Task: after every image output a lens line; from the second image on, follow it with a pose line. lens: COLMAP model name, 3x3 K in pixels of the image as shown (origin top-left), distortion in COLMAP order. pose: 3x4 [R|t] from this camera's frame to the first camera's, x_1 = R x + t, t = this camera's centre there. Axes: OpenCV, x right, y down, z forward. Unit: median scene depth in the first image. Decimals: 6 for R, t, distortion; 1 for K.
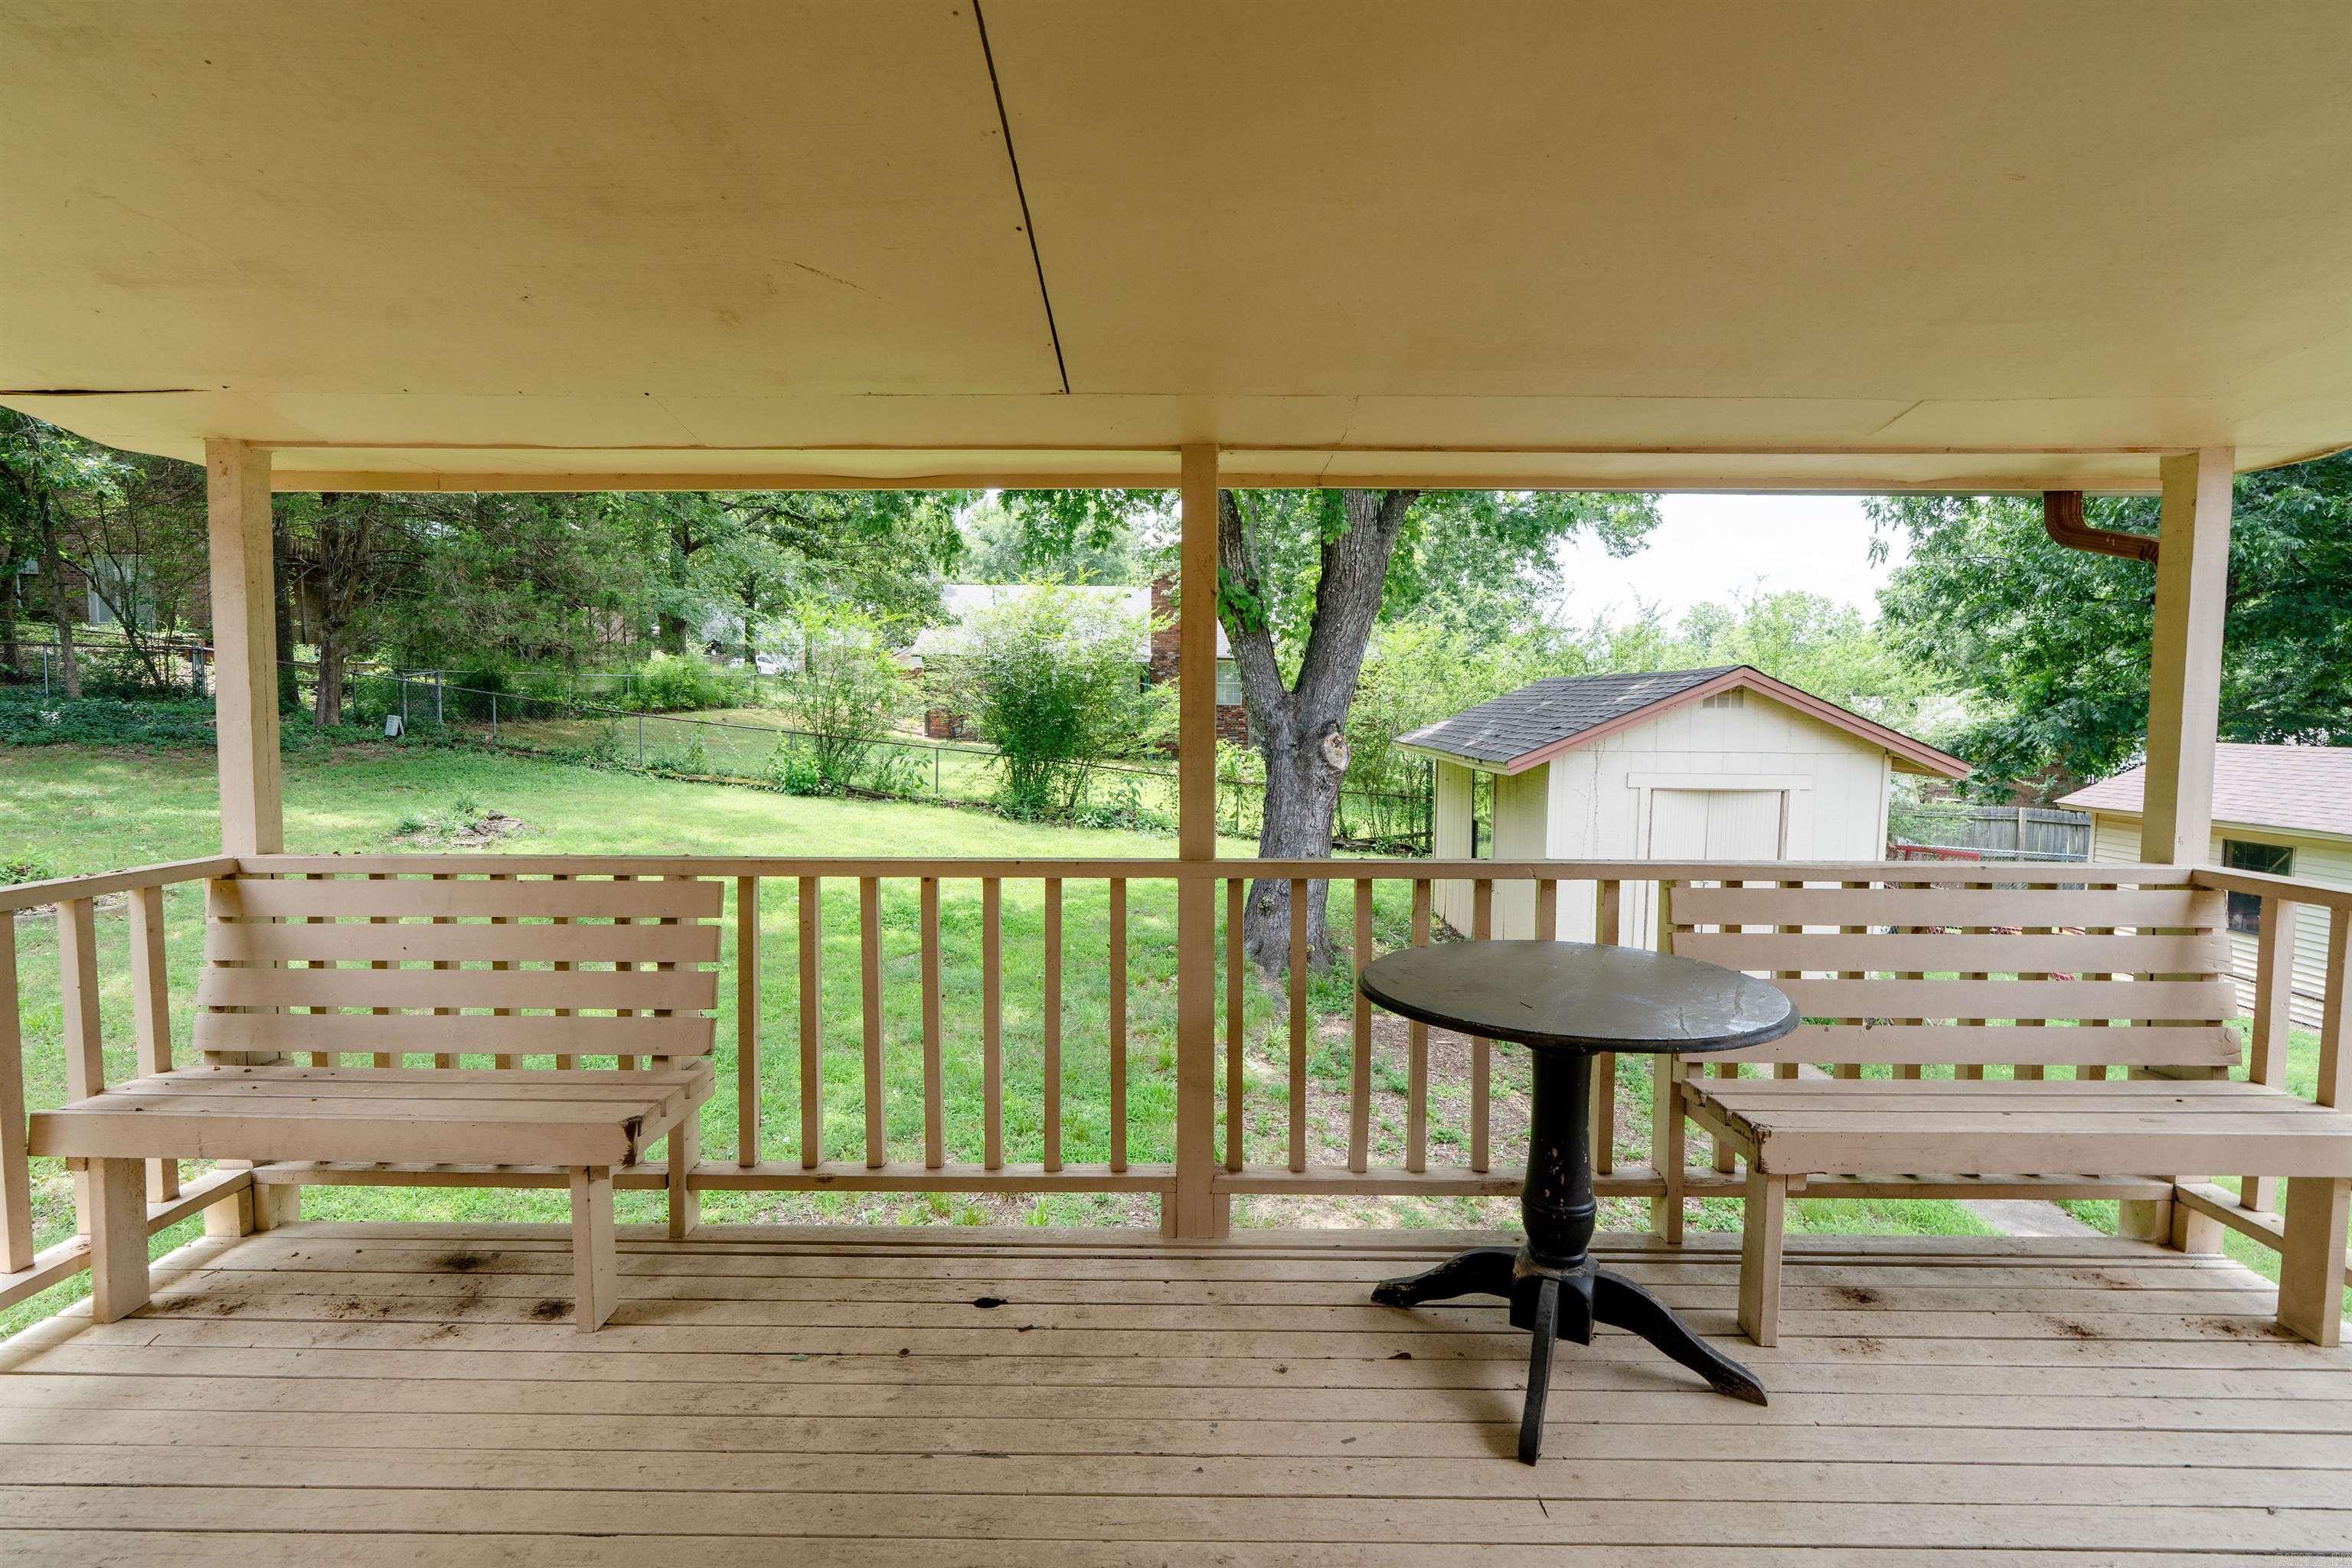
lens RADIAL K [[1070.1, 0, 1170.3], [0, 1070.1, 783.3], [0, 0, 1]] dist [-0.002470, 0.001684]
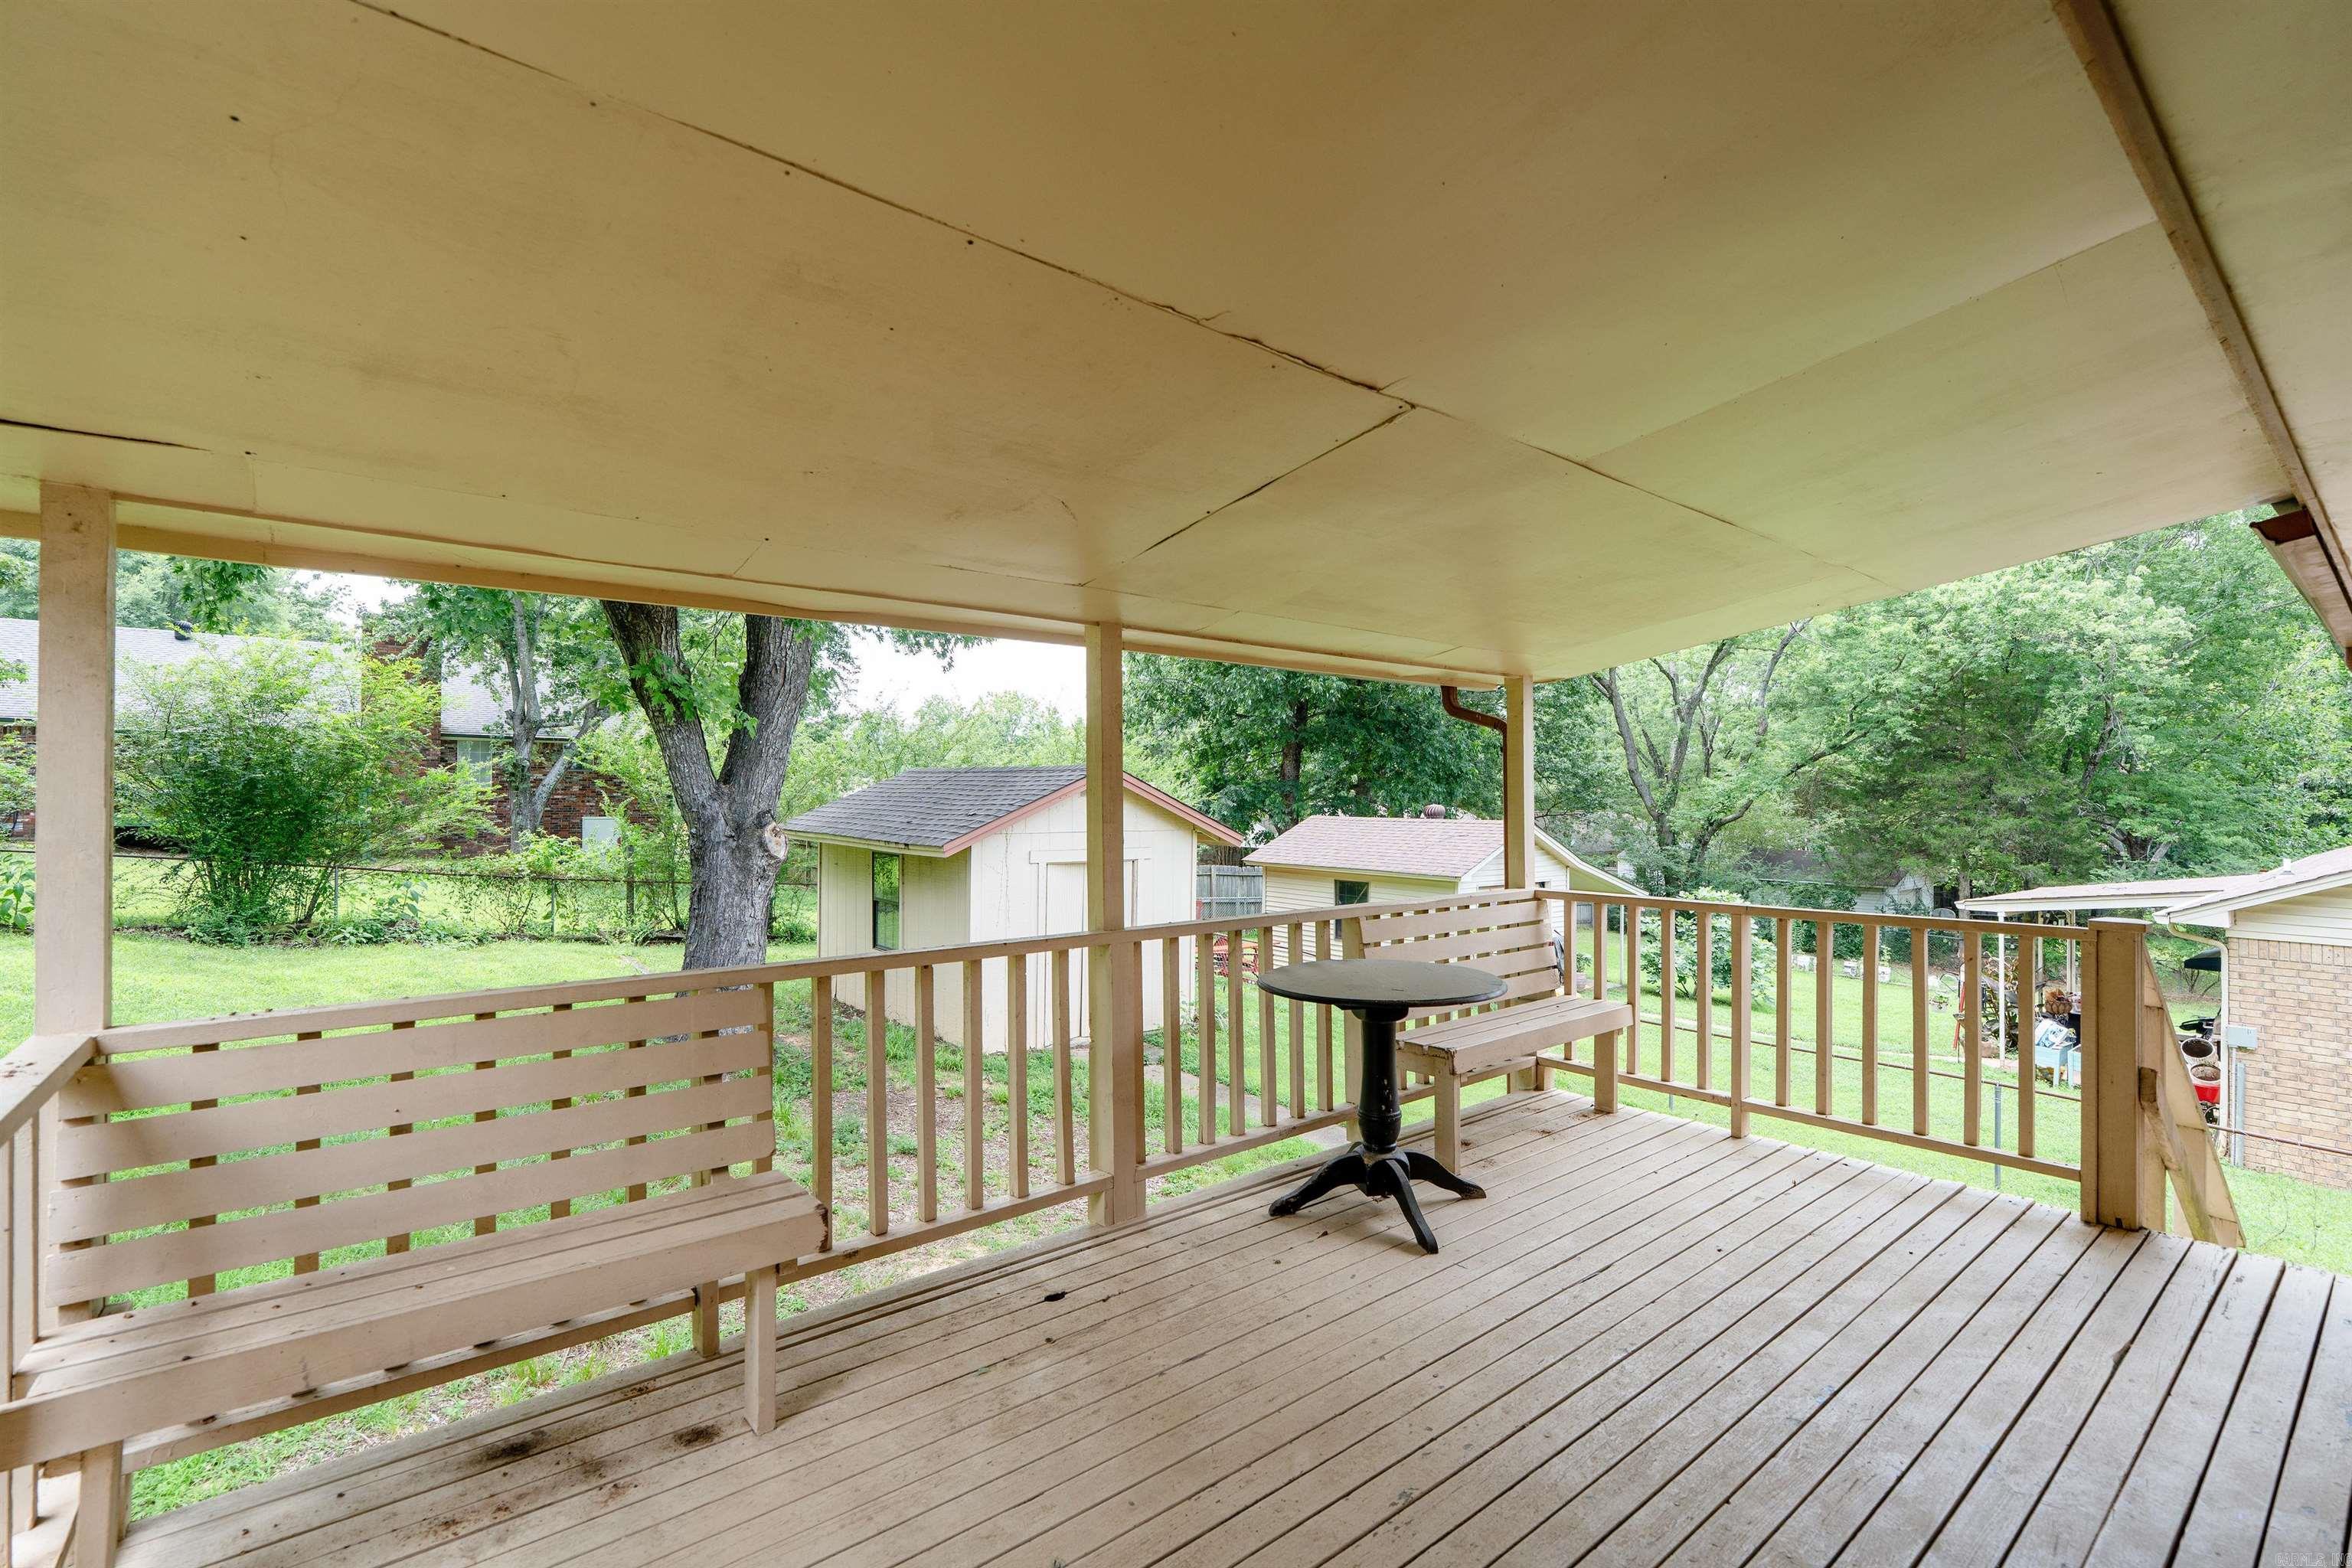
lens RADIAL K [[1070.1, 0, 1170.3], [0, 1070.1, 783.3], [0, 0, 1]] dist [-0.002470, 0.001684]
pose [[0.765578, 0.002400, 0.643339, -0.766014], [0.045919, 0.997239, -0.058363, -0.028594], [-0.641703, 0.074223, 0.763354, -0.071969]]
